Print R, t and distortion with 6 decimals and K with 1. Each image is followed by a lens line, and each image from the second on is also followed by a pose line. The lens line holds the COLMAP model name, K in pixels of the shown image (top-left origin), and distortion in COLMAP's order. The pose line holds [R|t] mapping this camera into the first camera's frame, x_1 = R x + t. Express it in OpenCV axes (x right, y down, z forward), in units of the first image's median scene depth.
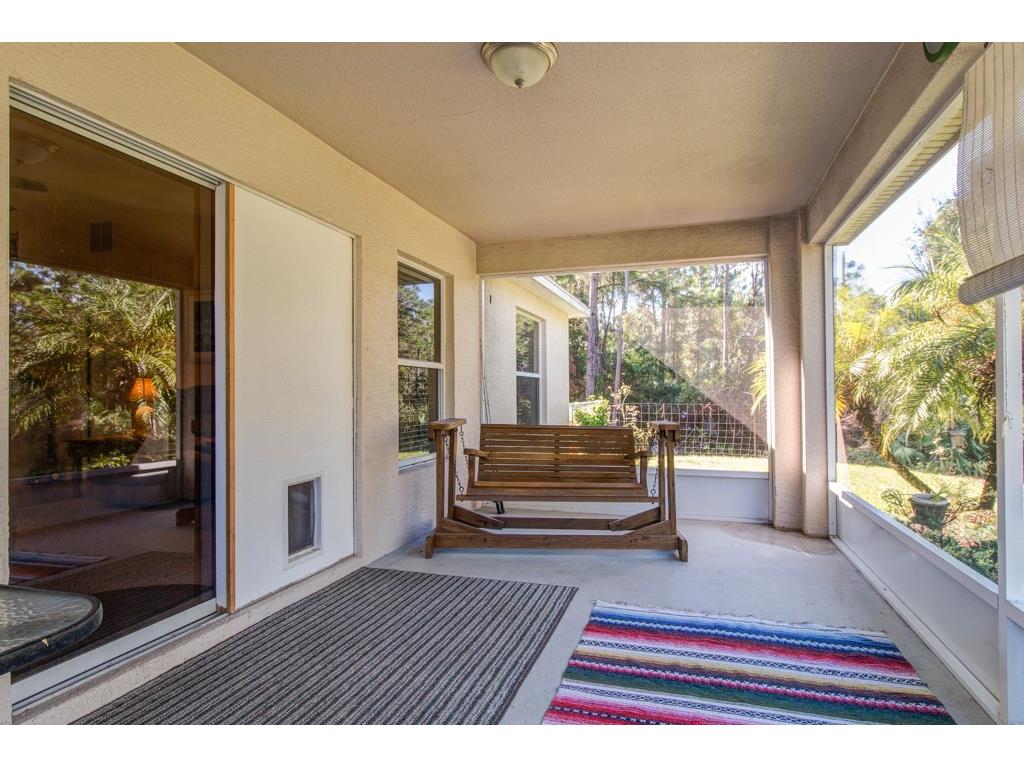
lens RADIAL K [[558.7, 0, 511.4], [0, 558.7, 391.4], [0, 0, 1]] dist [0.038602, 0.000963]
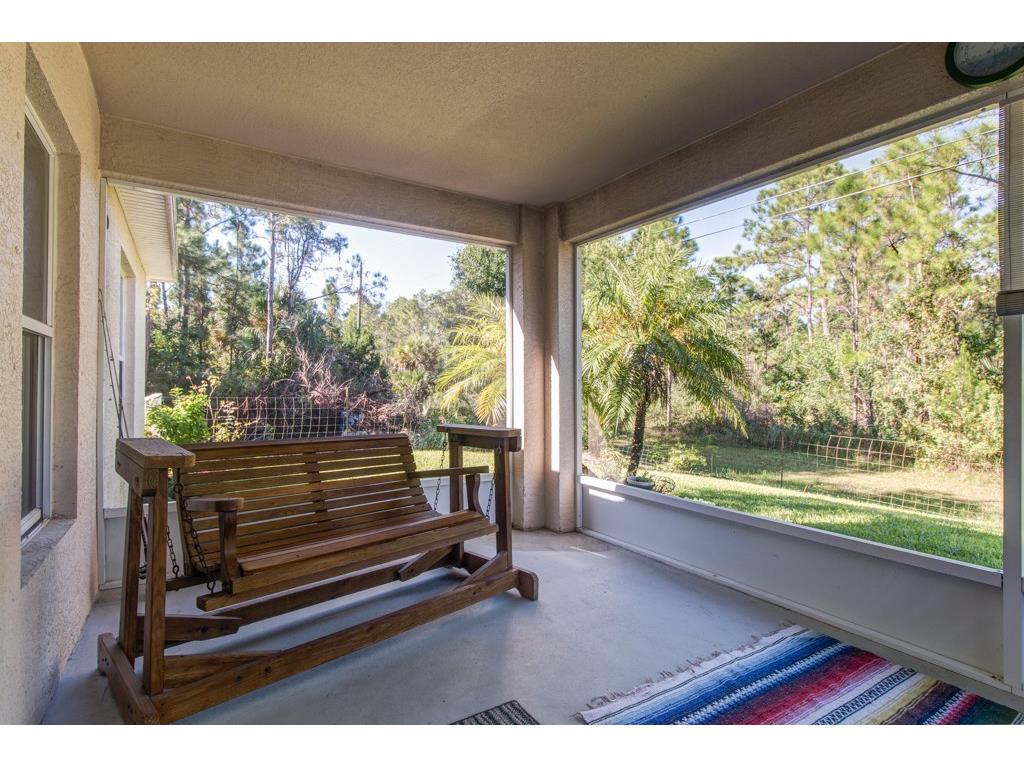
lens RADIAL K [[537.7, 0, 507.7], [0, 537.7, 379.1], [0, 0, 1]] dist [0.015654, -0.003498]
pose [[0.653686, 0.016856, 0.756578, -0.247066], [-0.010905, 0.999858, -0.012854, -0.001824], [-0.756687, 0.000152, 0.653777, 0.426905]]
